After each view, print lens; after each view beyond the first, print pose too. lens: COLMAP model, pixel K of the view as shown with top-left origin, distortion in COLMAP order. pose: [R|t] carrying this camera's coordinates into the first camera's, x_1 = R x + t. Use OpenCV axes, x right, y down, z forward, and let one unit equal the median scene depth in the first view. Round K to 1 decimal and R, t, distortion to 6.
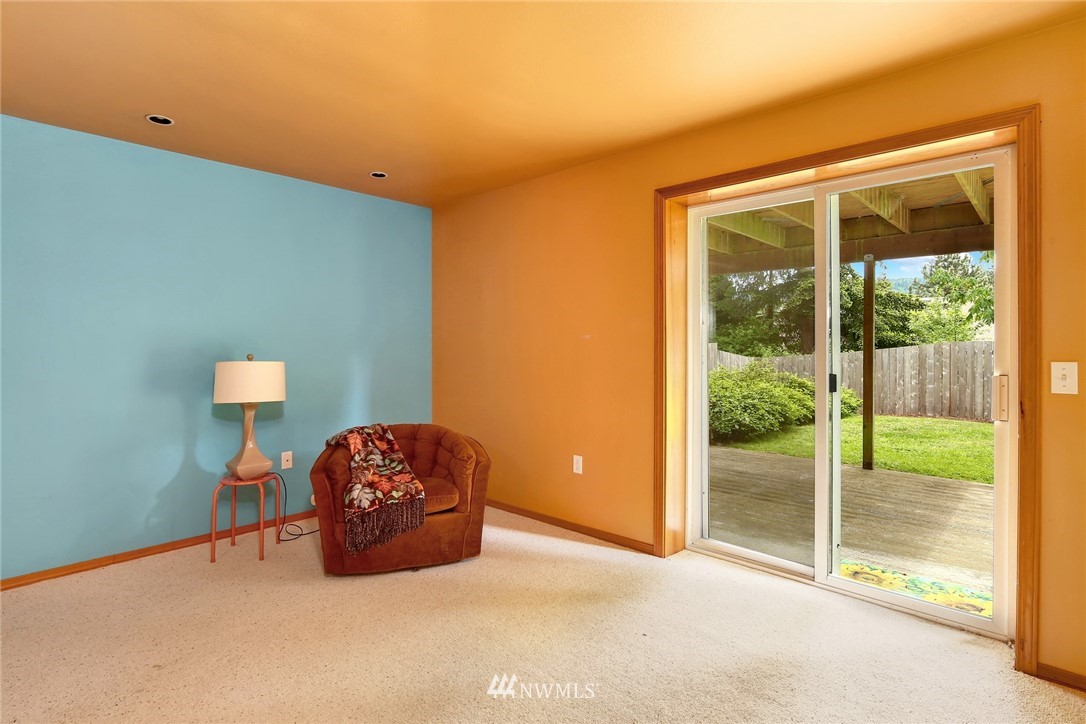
lens RADIAL K [[534.4, 0, 542.7], [0, 534.4, 354.1], [0, 0, 1]] dist [0.001175, 0.000000]
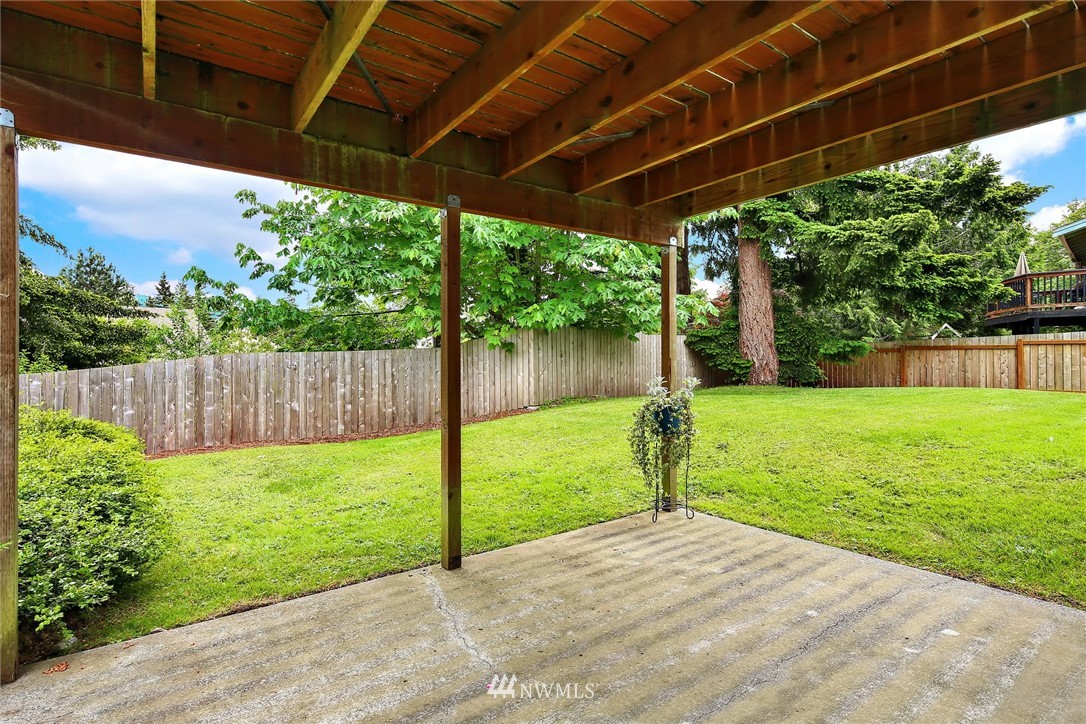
lens RADIAL K [[534.4, 0, 542.7], [0, 534.4, 356.2], [0, 0, 1]] dist [0.001175, 0.000000]
pose [[0.180940, 0.000948, 0.983494, 0.024738], [0.022777, 0.999727, -0.005154, -0.003059], [-0.983230, 0.023333, 0.180869, 0.356050]]
